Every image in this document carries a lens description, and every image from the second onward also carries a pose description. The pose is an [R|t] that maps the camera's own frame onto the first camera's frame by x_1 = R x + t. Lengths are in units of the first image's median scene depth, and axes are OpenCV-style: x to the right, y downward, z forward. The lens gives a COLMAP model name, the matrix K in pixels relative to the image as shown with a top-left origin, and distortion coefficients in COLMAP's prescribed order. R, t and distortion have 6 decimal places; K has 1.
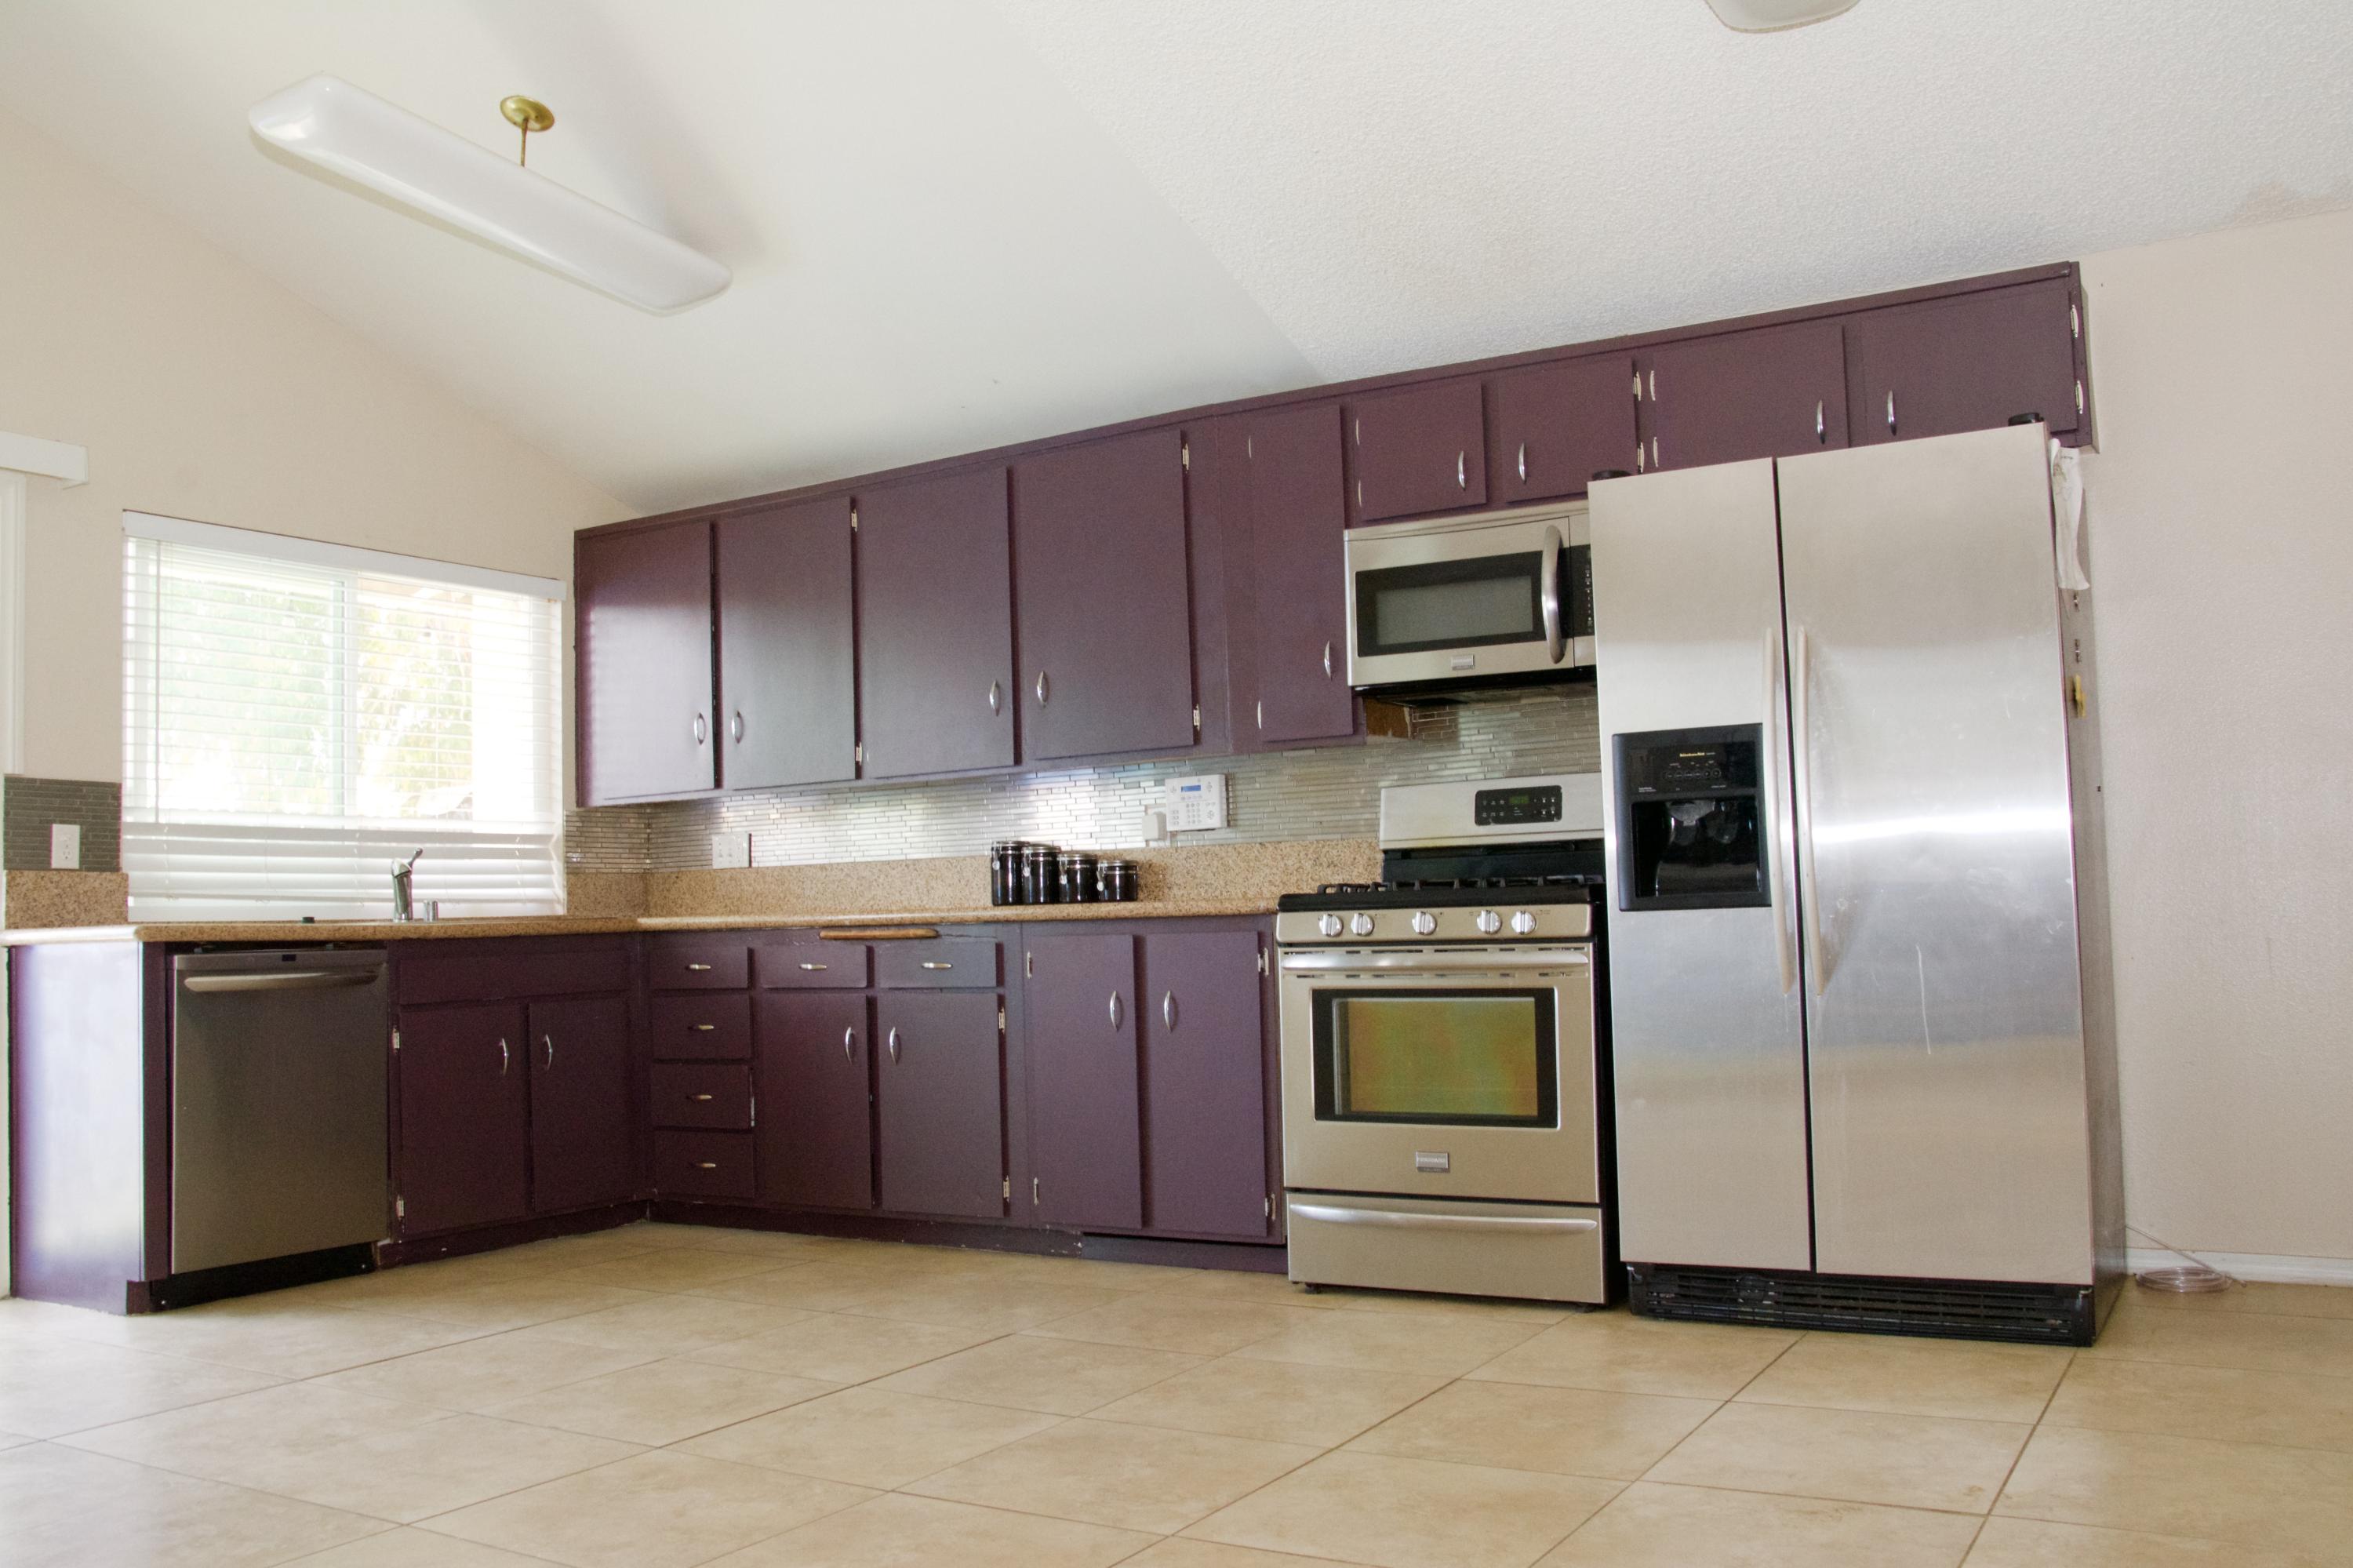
lens RADIAL K [[1976.3, 0, 1176.5], [0, 1976.3, 784.0], [0, 0, 1]] dist [-0.147208, 0.129996]
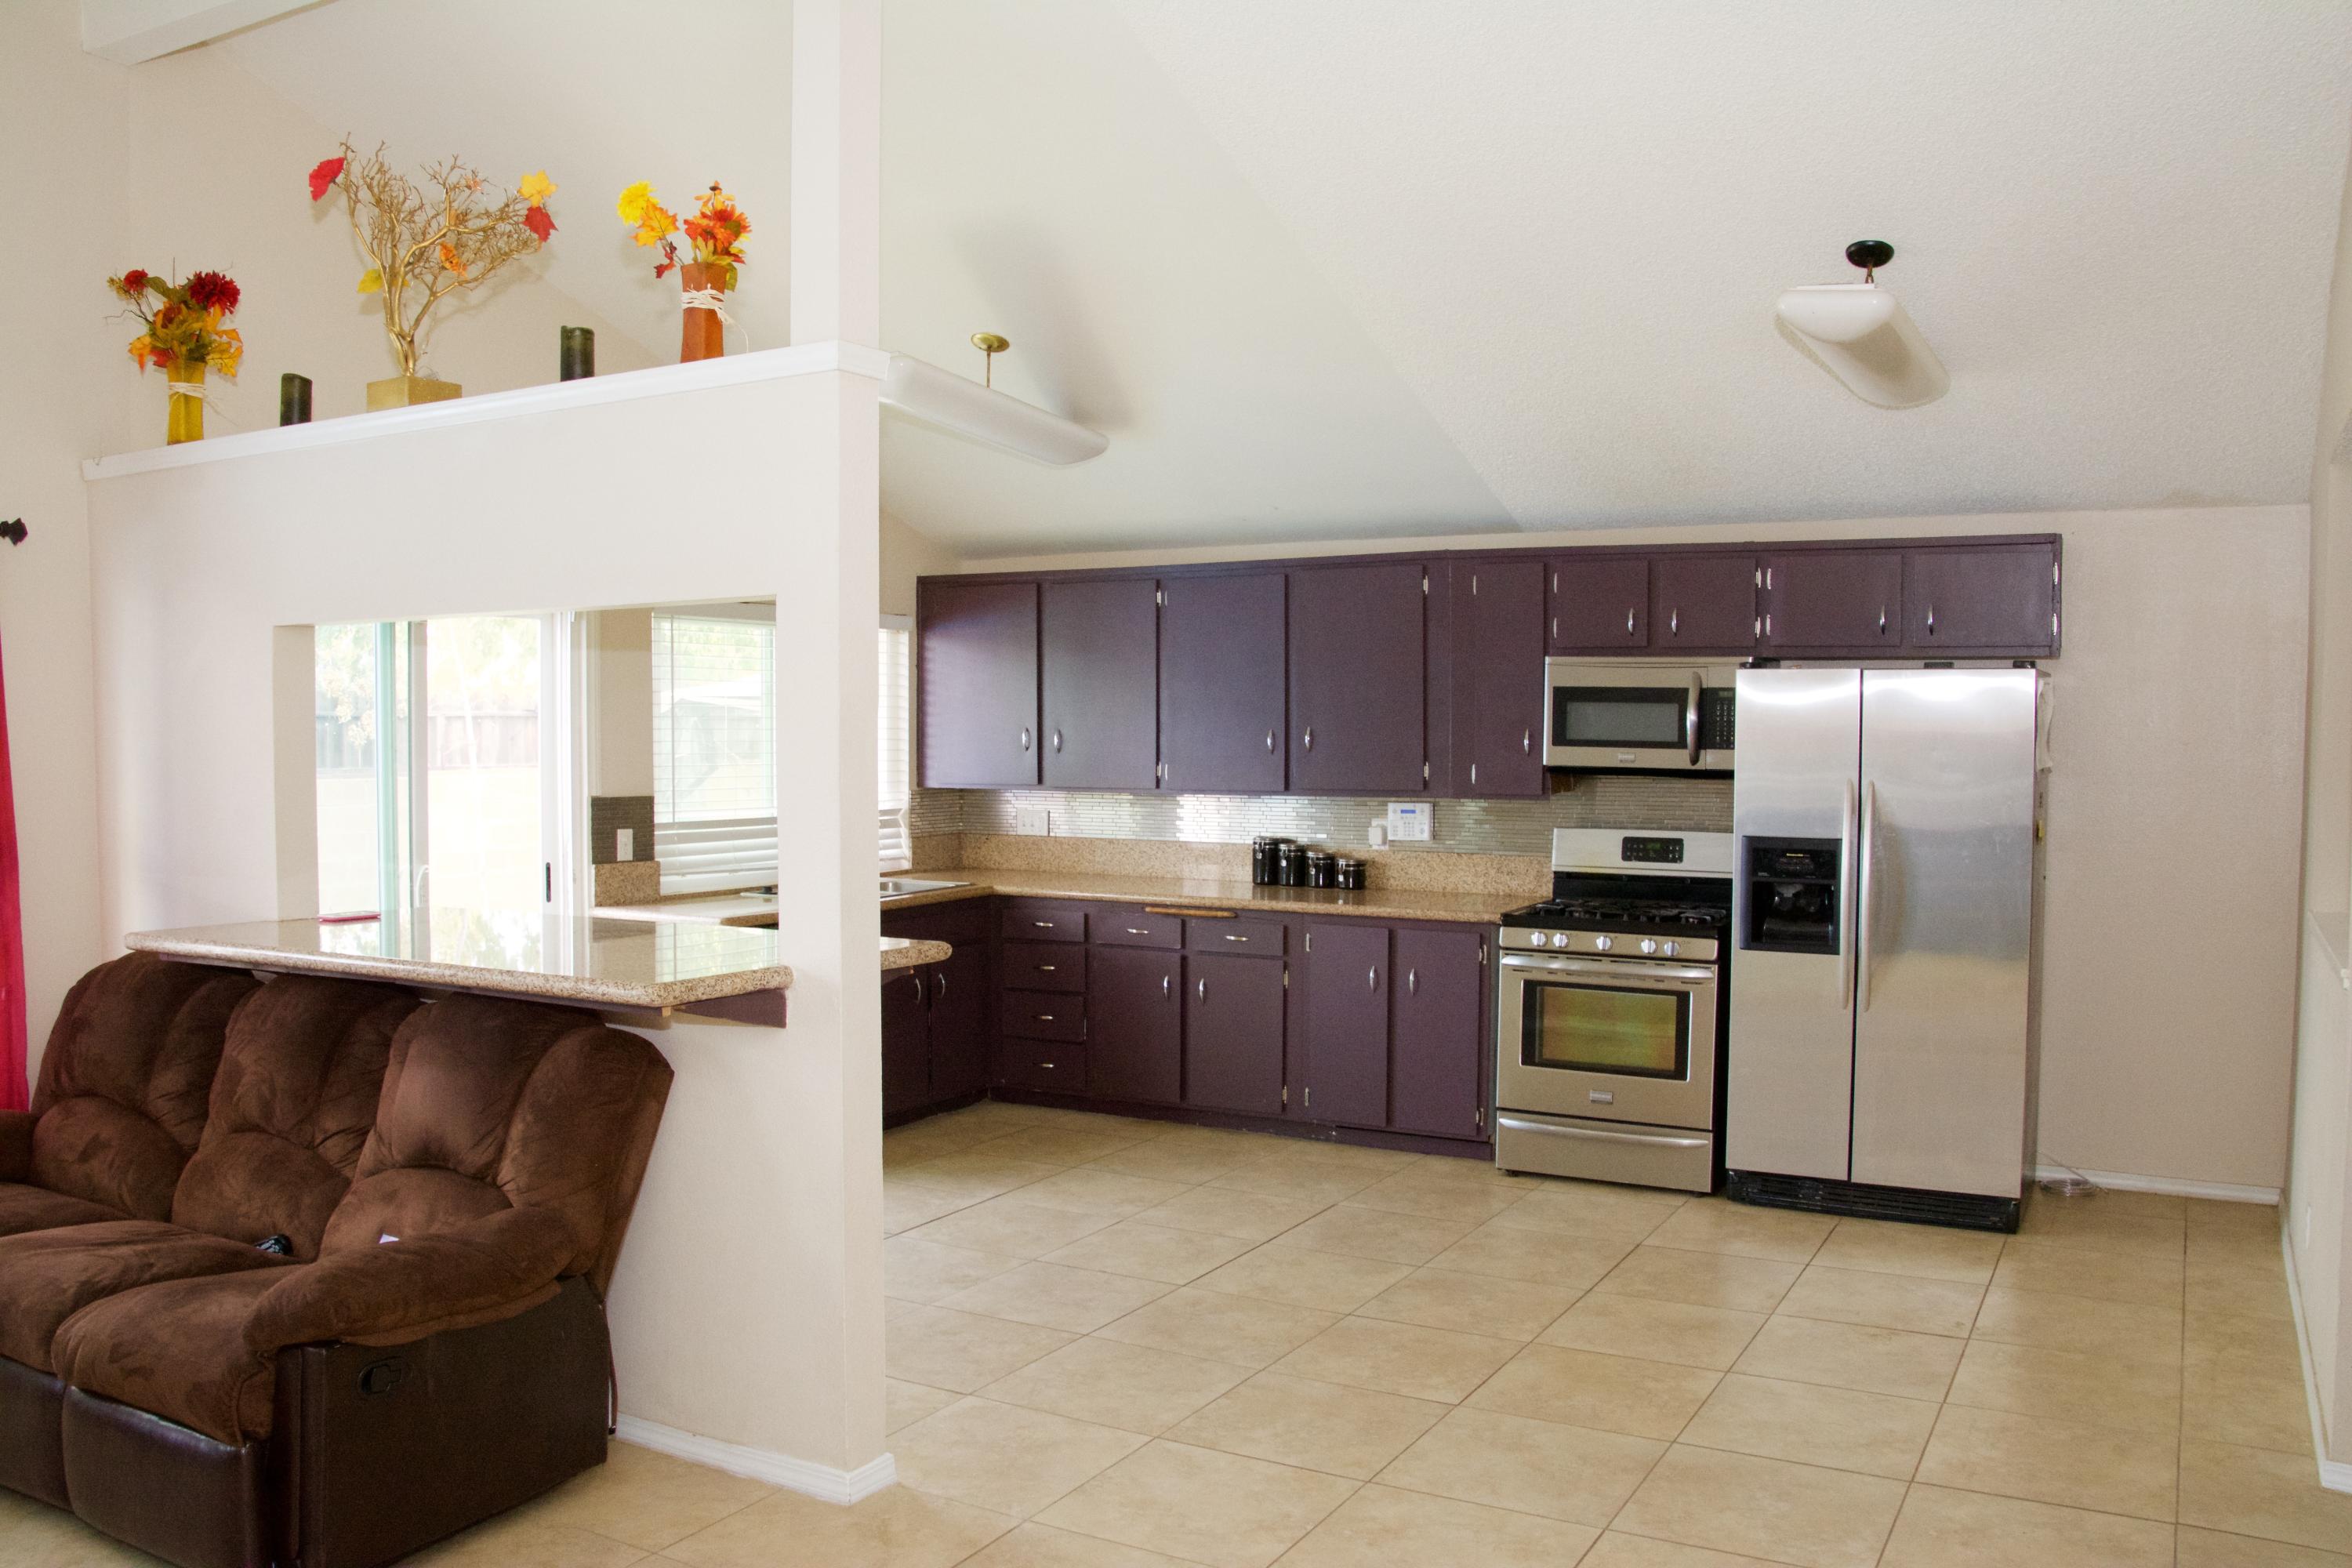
lens RADIAL K [[1882.5, 0, 1183.5], [0, 1882.5, 806.6], [0, 0, 1]] dist [-0.165312, 0.125010]
pose [[0.998854, 0.031714, 0.035835, -0.236109], [-0.035530, 0.993136, 0.111435, -0.170245], [-0.032055, -0.112581, 0.993125, -0.380400]]
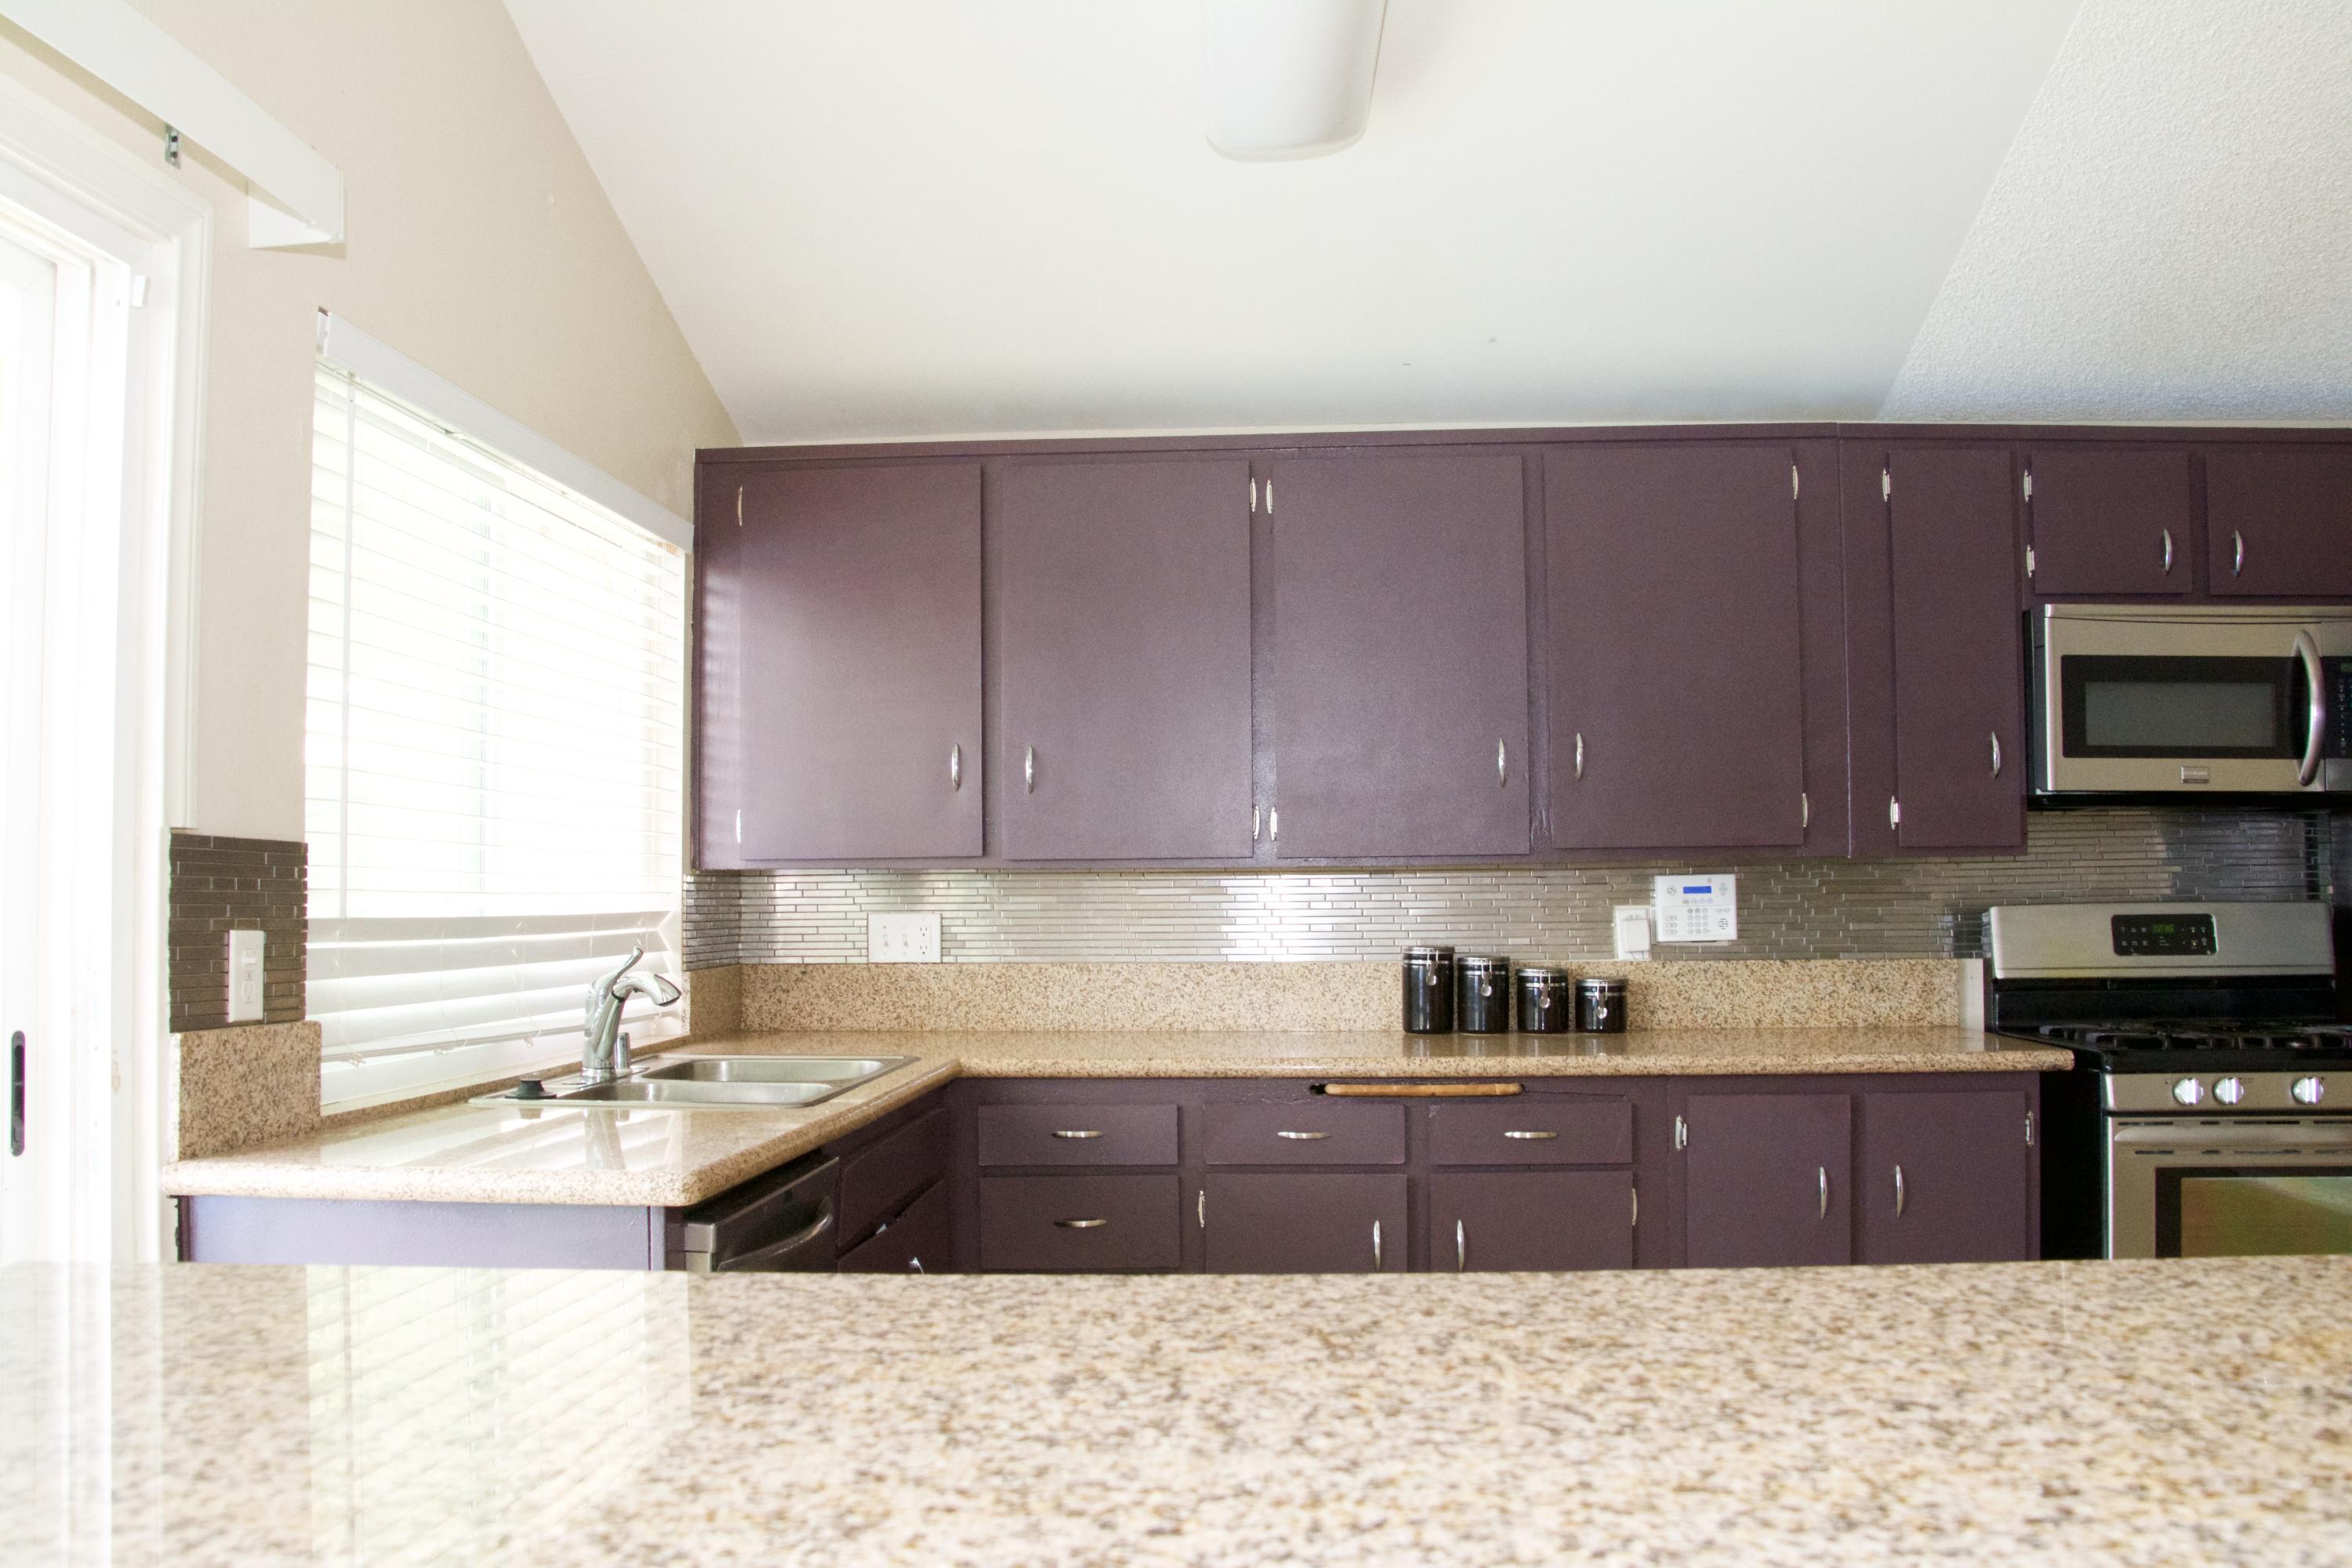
lens RADIAL K [[1877.7, 0, 1208.6], [0, 1877.7, 817.4], [0, 0, 1]] dist [-0.152570, 0.107271]
pose [[0.880054, 0.044381, 0.472795, -0.619948], [-0.052801, 0.998595, 0.004545, -0.023823], [-0.471929, -0.028964, 0.881161, 0.504575]]
